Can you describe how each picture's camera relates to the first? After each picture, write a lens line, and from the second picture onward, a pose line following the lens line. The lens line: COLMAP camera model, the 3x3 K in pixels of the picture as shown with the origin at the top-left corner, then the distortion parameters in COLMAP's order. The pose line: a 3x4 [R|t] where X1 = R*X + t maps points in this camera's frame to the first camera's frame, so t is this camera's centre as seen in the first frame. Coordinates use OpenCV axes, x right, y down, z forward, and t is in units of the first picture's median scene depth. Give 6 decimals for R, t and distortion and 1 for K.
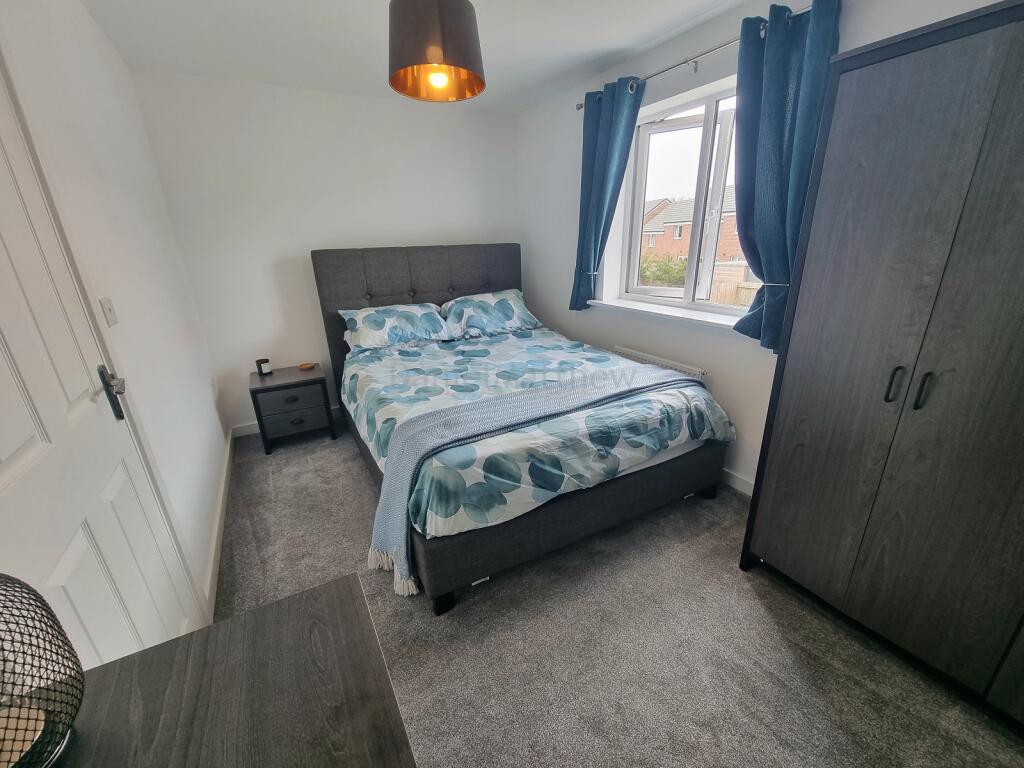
lens RADIAL K [[423.8, 0, 516.7], [0, 423.8, 396.2], [0, 0, 1]] dist [-0.000136, -0.000087]
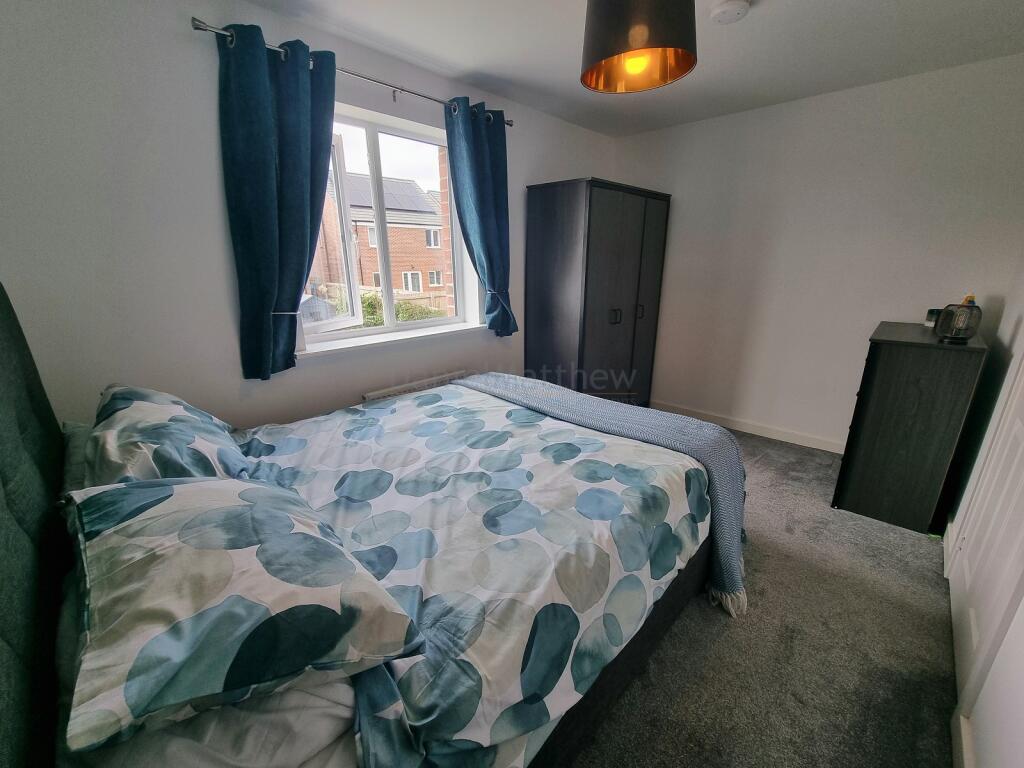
lens RADIAL K [[423.8, 0, 516.7], [0, 423.8, 396.2], [0, 0, 1]] dist [-0.000136, -0.000087]
pose [[-0.300615, -0.267428, 0.915485, -0.644241], [0.346489, 0.863677, 0.366070, -0.345370], [-0.888581, 0.427252, -0.166973, 0.989391]]
